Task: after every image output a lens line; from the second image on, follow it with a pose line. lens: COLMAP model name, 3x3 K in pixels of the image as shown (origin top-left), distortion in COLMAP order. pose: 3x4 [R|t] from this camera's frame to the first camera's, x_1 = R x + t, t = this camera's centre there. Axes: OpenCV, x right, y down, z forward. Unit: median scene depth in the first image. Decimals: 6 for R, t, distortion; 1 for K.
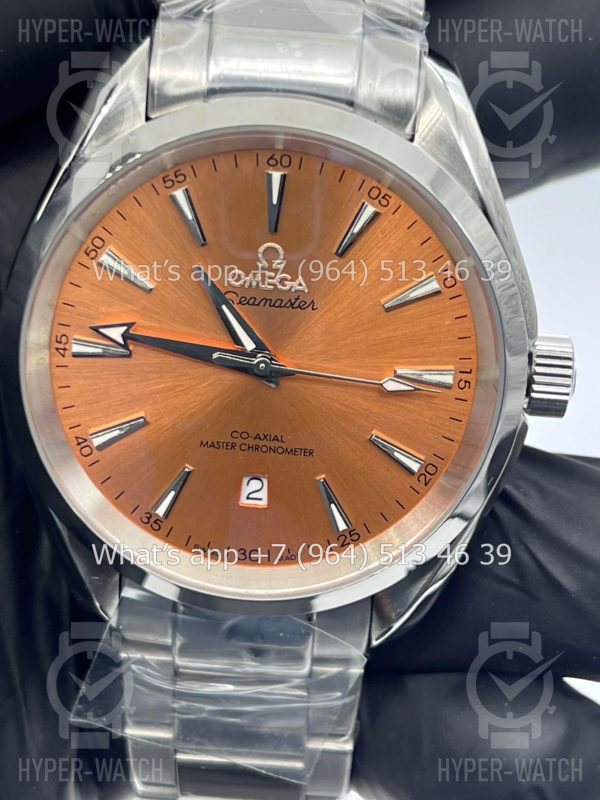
lens RADIAL K [[1937.7, 0, 316.8], [0, 1937.7, 400.9], [0, 0, 1]] dist [0.183860, 0.000000]
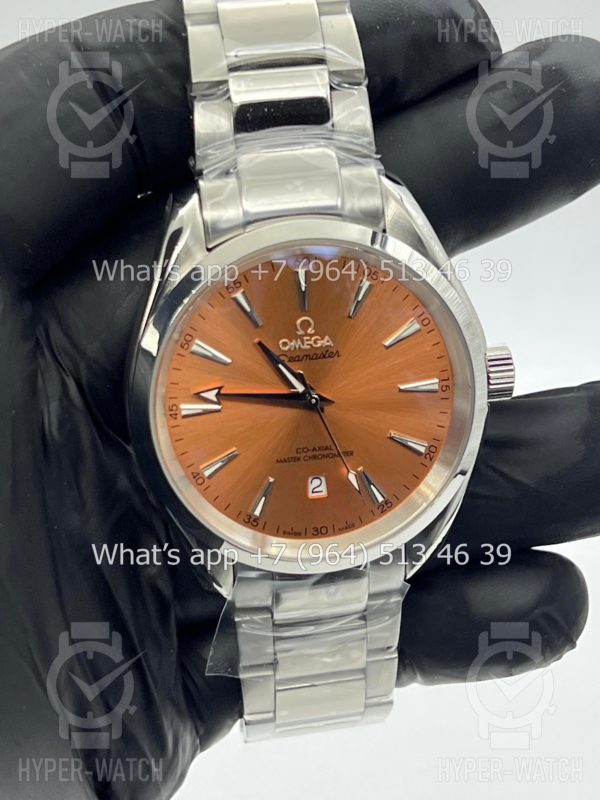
lens RADIAL K [[1937.7, 0, 323.8], [0, 1937.7, 408.0], [0, 0, 1]] dist [0.183860, 0.000000]
pose [[0.970715, -0.182666, 0.156032, -0.248039], [0.183758, 0.982943, 0.007519, -0.021898], [-0.154744, 0.021373, 0.987723, -0.445442]]
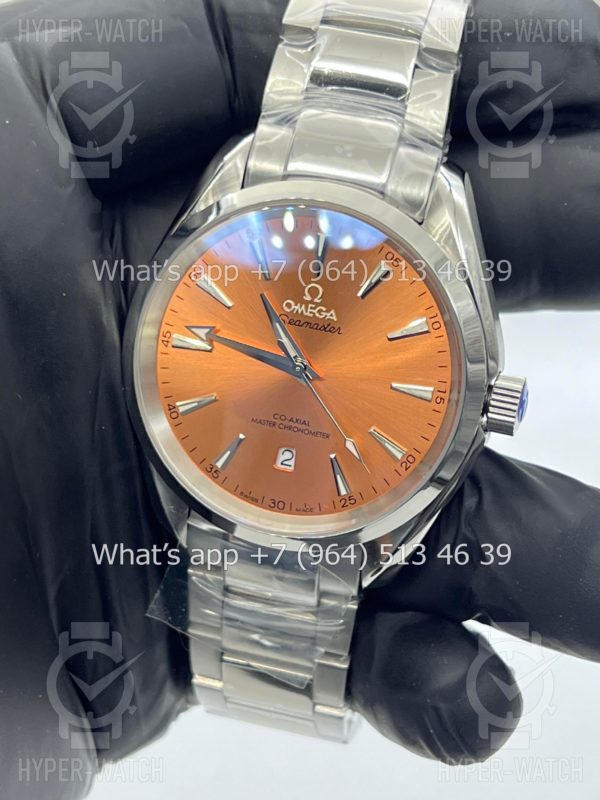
lens RADIAL K [[1937.7, 0, 295.9], [0, 1937.7, 396.1], [0, 0, 1]] dist [0.183860, 0.000000]
pose [[0.973339, 0.123142, -0.193512, 0.245157], [-0.135787, 0.989295, -0.053446, 0.076964], [0.184859, 0.078298, 0.979641, -0.383316]]
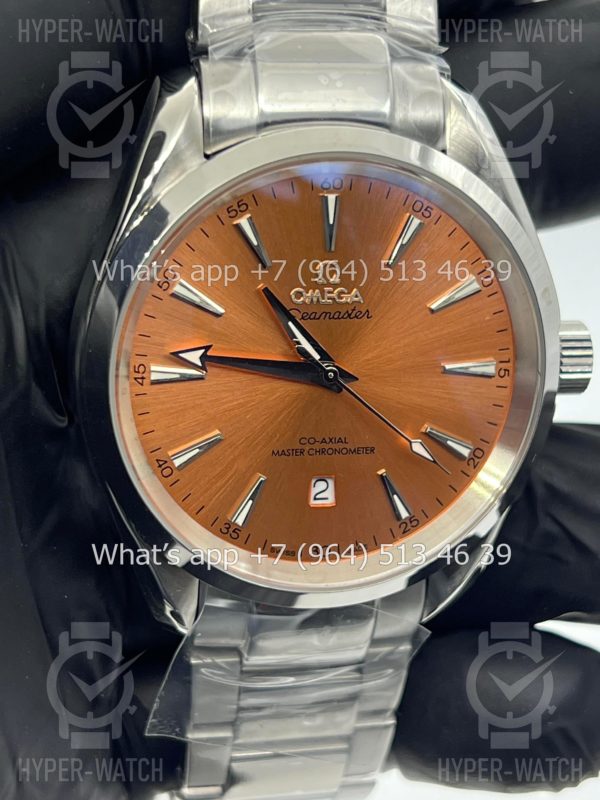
lens RADIAL K [[1937.7, 0, 300.9], [0, 1937.7, 399.5], [0, 0, 1]] dist [0.183860, 0.000000]
pose [[0.967975, -0.104460, 0.228281, -0.288981], [0.104144, 0.994471, 0.013468, -0.020323], [-0.228425, 0.010738, 0.973502, -0.044353]]
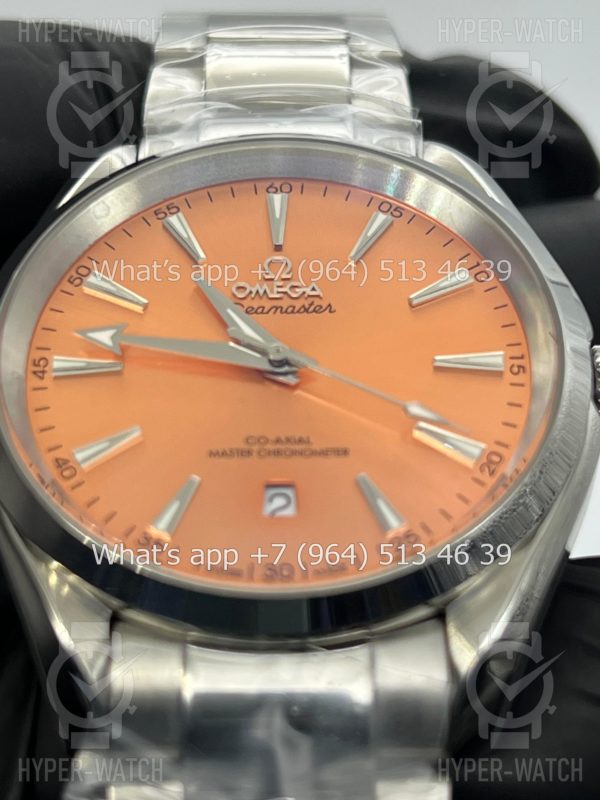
lens RADIAL K [[1937.7, 0, 304.5], [0, 1937.7, 401.9], [0, 0, 1]] dist [0.183860, 0.000000]
pose [[0.996036, -0.064859, 0.060870, -0.069077], [0.088593, 0.662196, -0.744075, 0.623544], [0.007952, 0.746518, 0.665318, 0.449169]]
